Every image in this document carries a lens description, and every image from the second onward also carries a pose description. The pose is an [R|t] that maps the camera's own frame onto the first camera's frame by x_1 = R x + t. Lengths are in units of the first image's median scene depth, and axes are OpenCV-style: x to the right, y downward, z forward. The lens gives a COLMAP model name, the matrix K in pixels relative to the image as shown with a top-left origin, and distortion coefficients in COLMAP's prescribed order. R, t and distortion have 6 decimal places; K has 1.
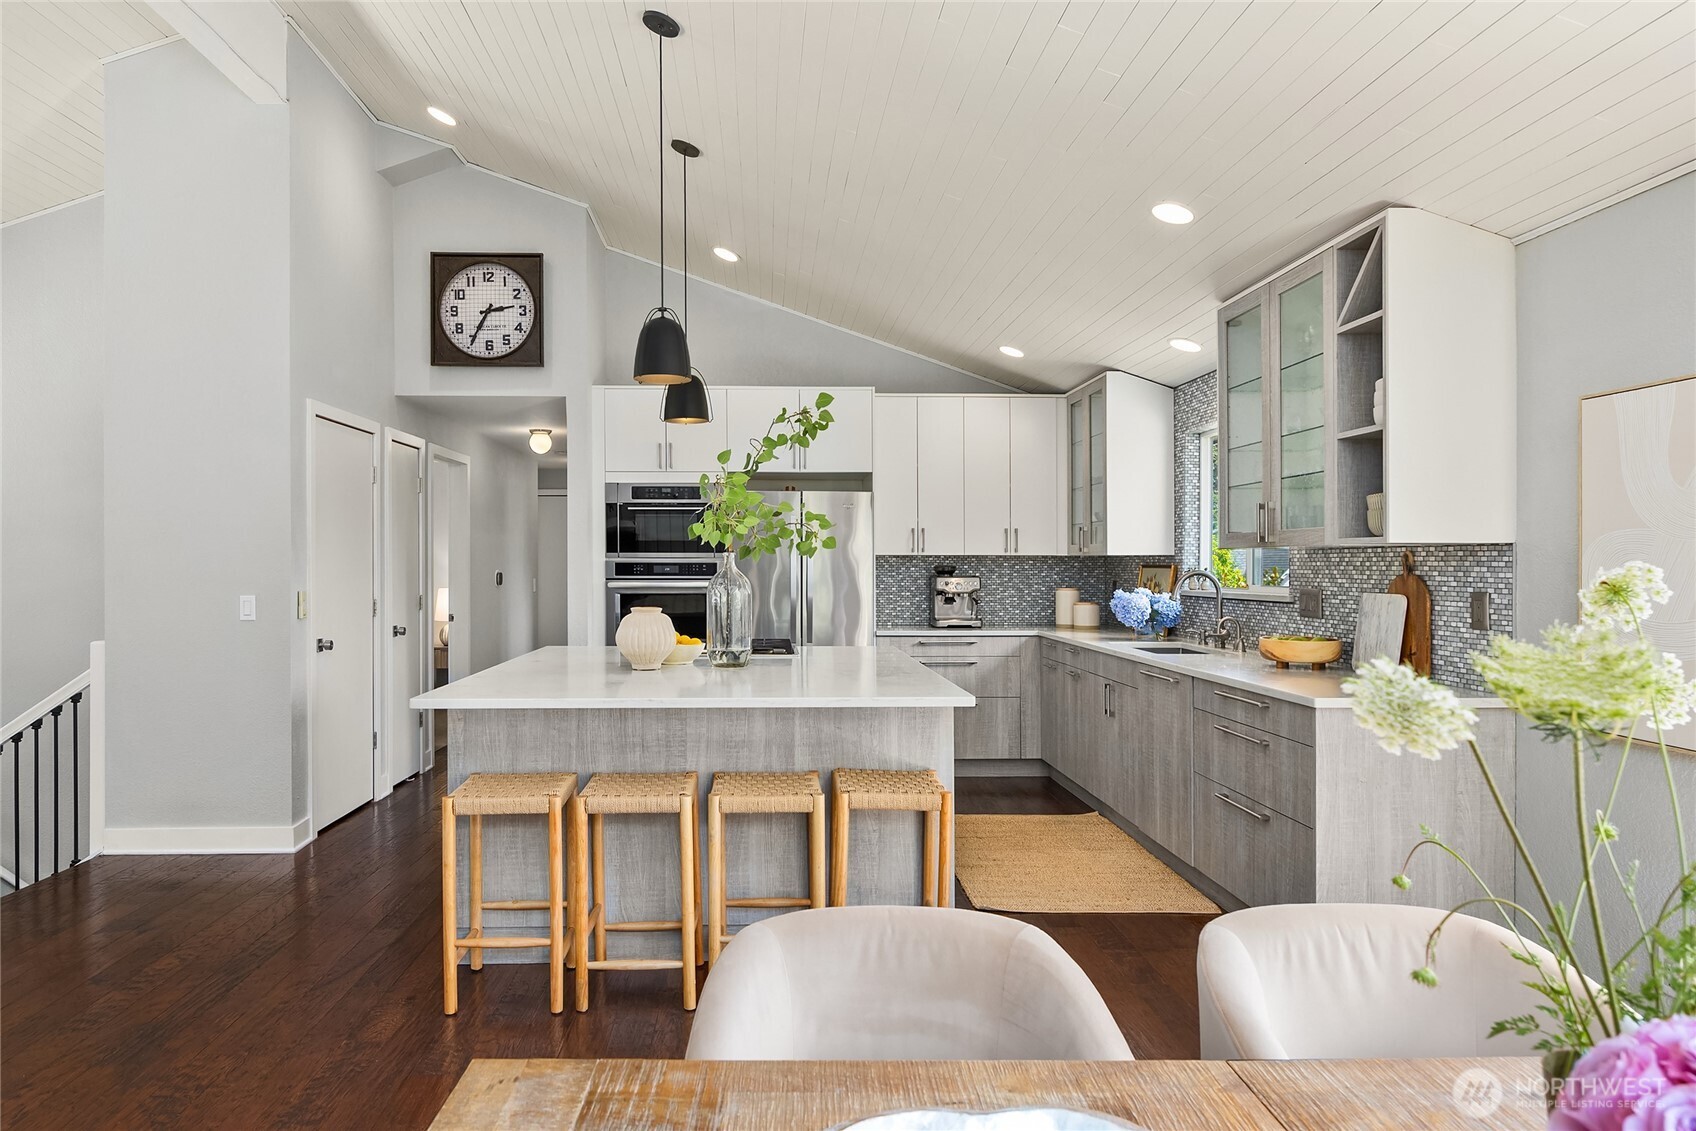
lens RADIAL K [[1082.8, 0, 786.9], [0, 1082.8, 572.9], [0, 0, 1]] dist [0.020855, -0.000482]
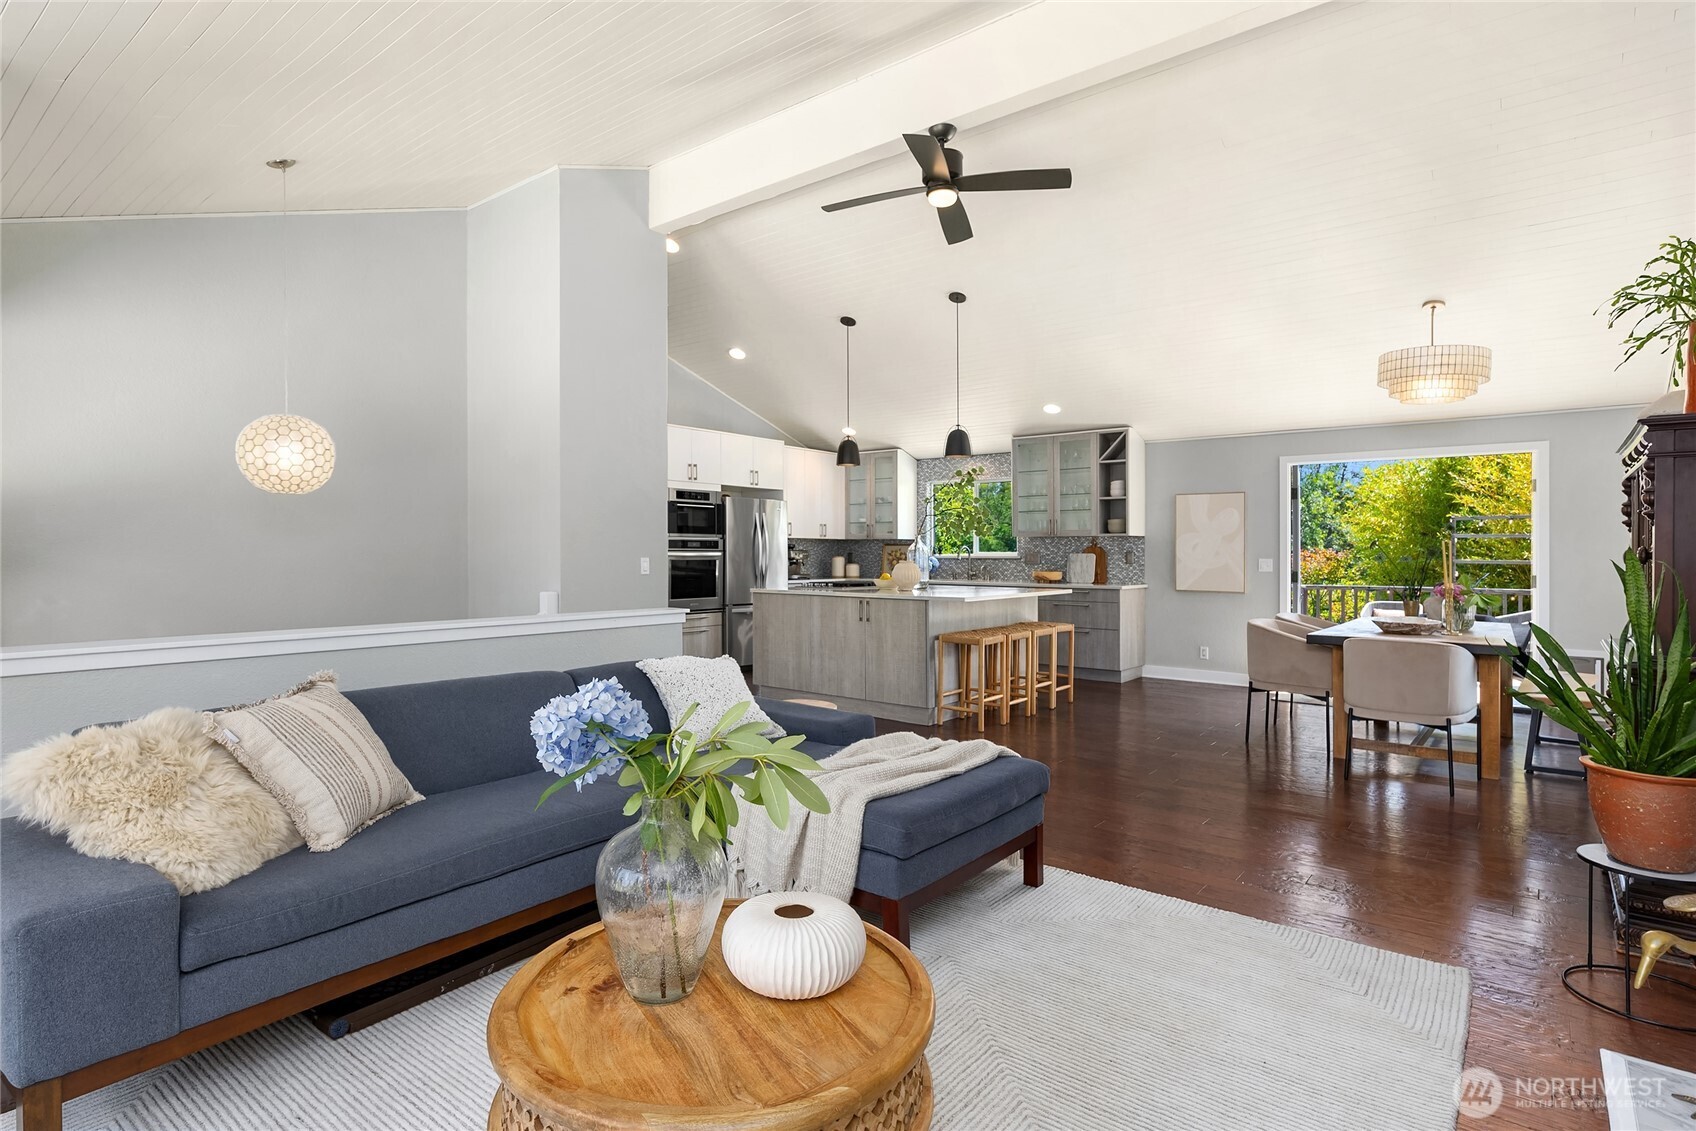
lens RADIAL K [[863.0, 0, 847.9], [0, 863.0, 557.6], [0, 0, 1]] dist [-0.005141, -0.000333]
pose [[0.638493, -0.002016, 0.769625, -0.970323], [0.003161, 0.999995, -0.000003, 0.017377], [-0.769621, 0.002435, 0.638496, 0.025437]]
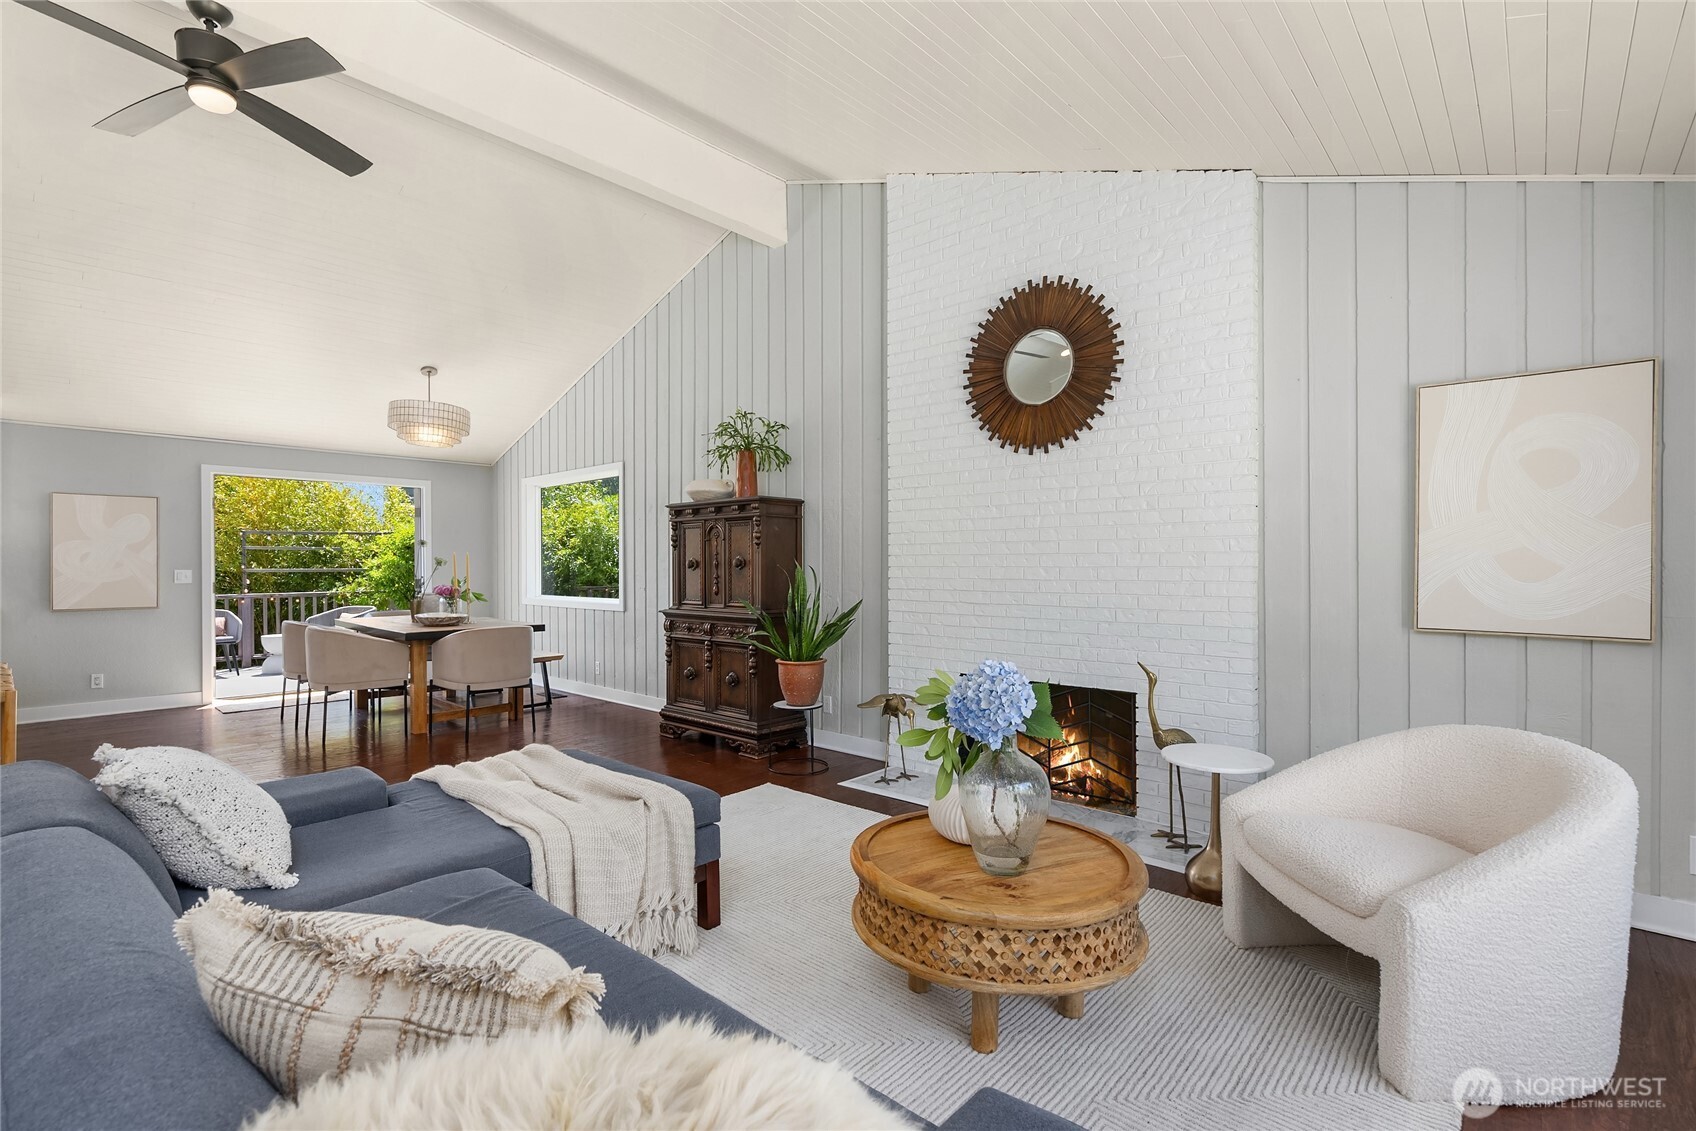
lens RADIAL K [[776.0, 0, 834.5], [0, 776.0, 562.7], [0, 0, 1]] dist [-0.001362, 0.000143]
pose [[-0.729215, 0.003667, 0.684275, -0.992023], [0.012341, 0.999893, 0.007793, 0.014018], [-0.684174, 0.014127, -0.729182, 0.510092]]
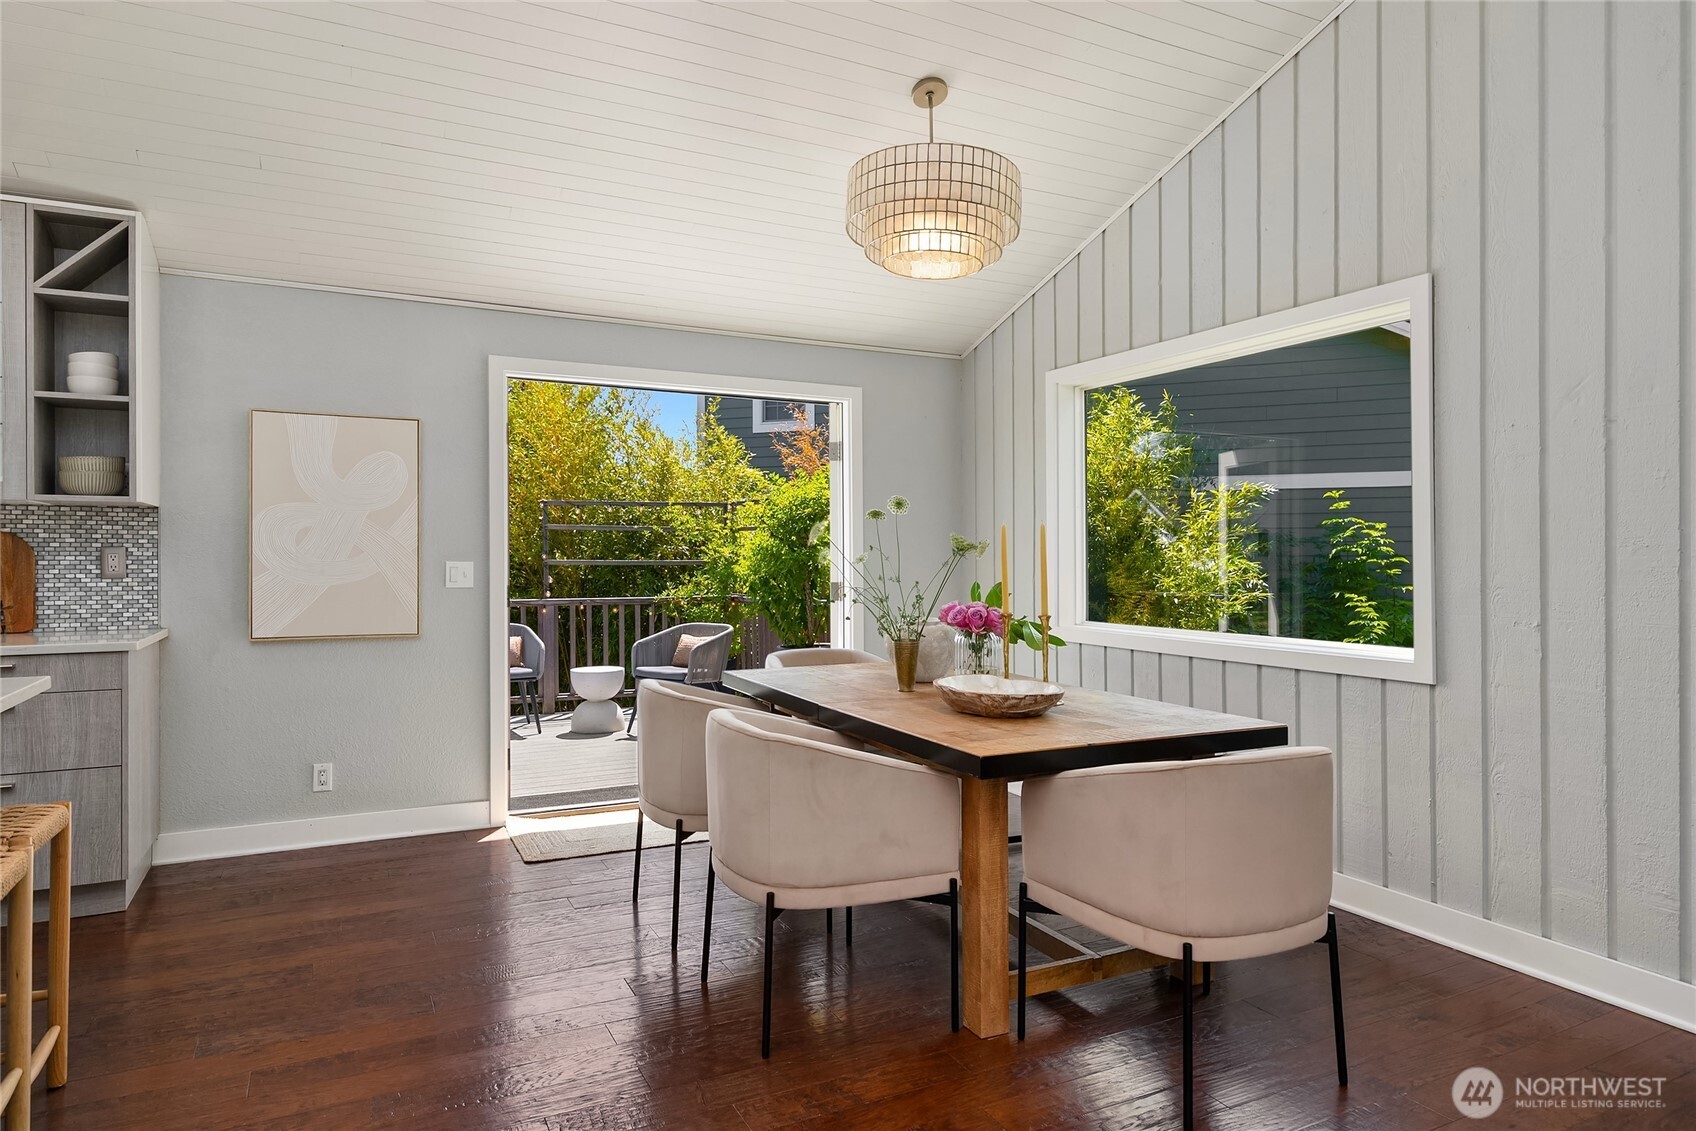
lens RADIAL K [[998.4, 0, 806.7], [0, 998.4, 555.9], [0, 0, 1]] dist [0.001786, 0.000411]
pose [[-0.421230, 0.000253, 0.906954, -0.366361], [0.010290, 0.999937, 0.004500, 0.016645], [-0.906895, 0.011228, -0.421206, 0.422577]]
